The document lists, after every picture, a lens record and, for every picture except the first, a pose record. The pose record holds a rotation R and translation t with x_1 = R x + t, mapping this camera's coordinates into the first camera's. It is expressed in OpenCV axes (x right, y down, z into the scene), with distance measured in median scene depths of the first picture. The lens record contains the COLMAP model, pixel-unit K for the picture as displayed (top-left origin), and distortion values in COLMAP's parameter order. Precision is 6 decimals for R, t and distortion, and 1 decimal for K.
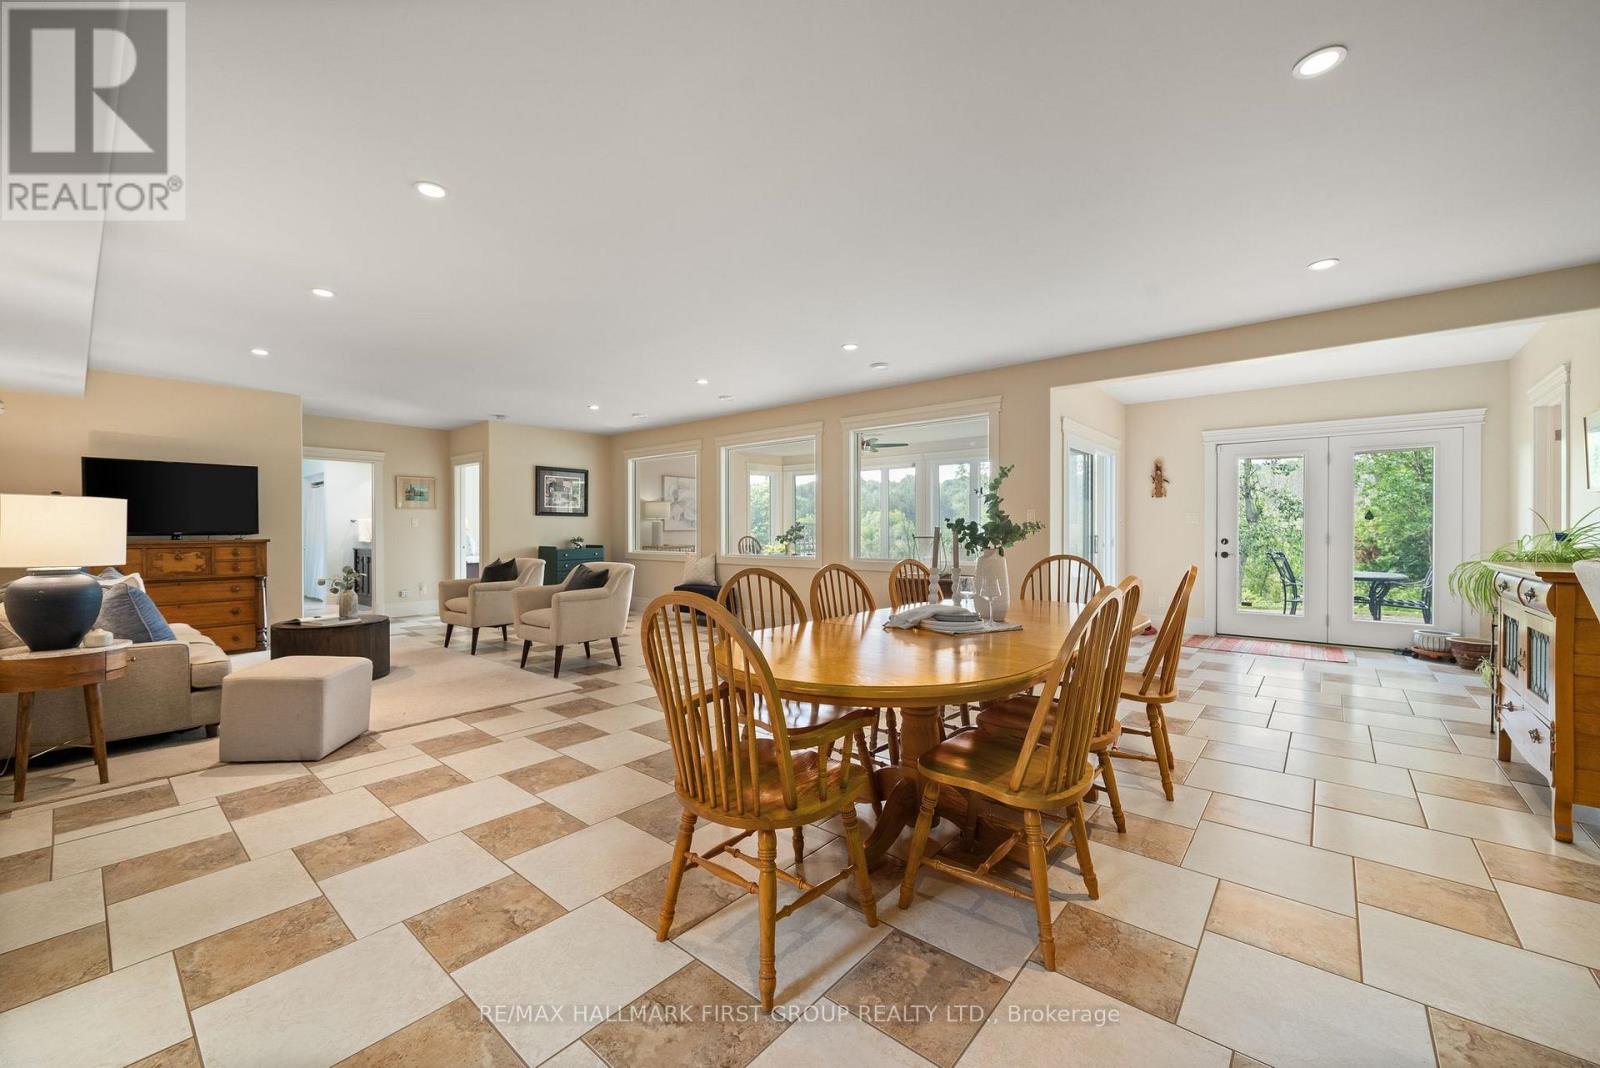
lens RADIAL K [[628.8, 0, 797.2], [0, 628.8, 535.5], [0, 0, 1]] dist [-0.002276, -0.000138]
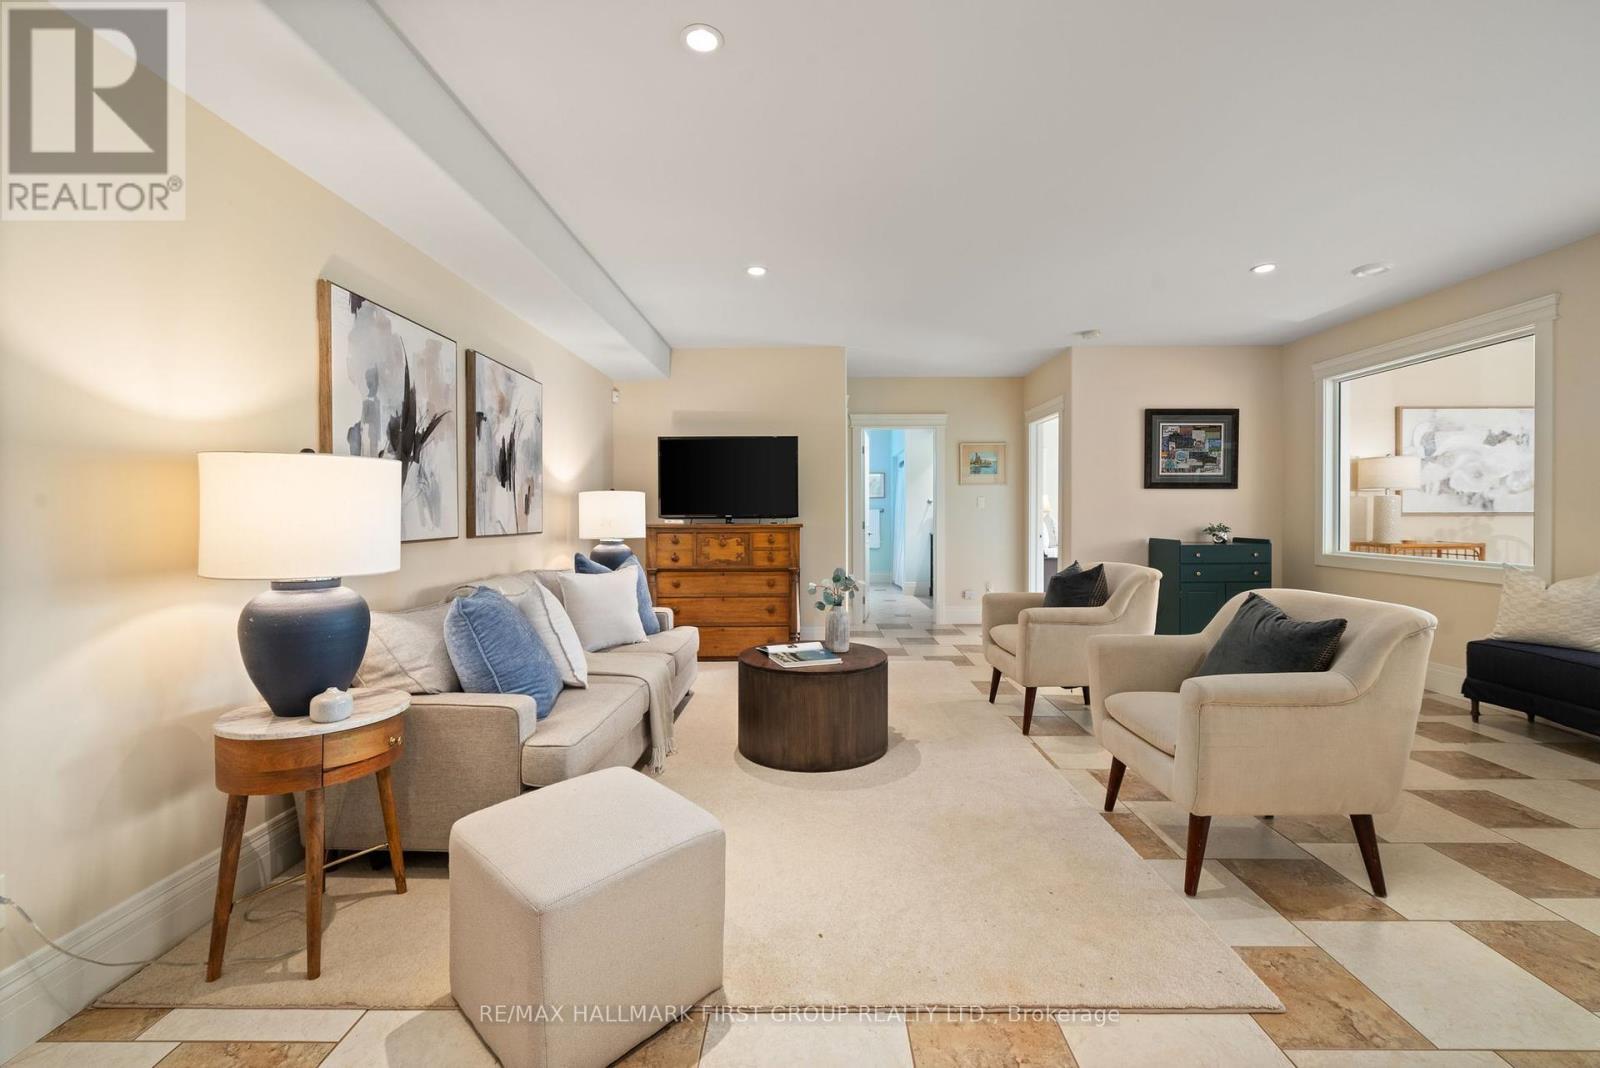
lens RADIAL K [[657.8, 0, 813.6], [0, 657.8, 518.1], [0, 0, 1]] dist [-0.003231, -0.000878]
pose [[0.648459, 0.006801, -0.761219, -0.191386], [-0.006060, 0.999975, 0.003772, -0.004914], [0.761226, 0.002167, 0.648484, 0.472389]]
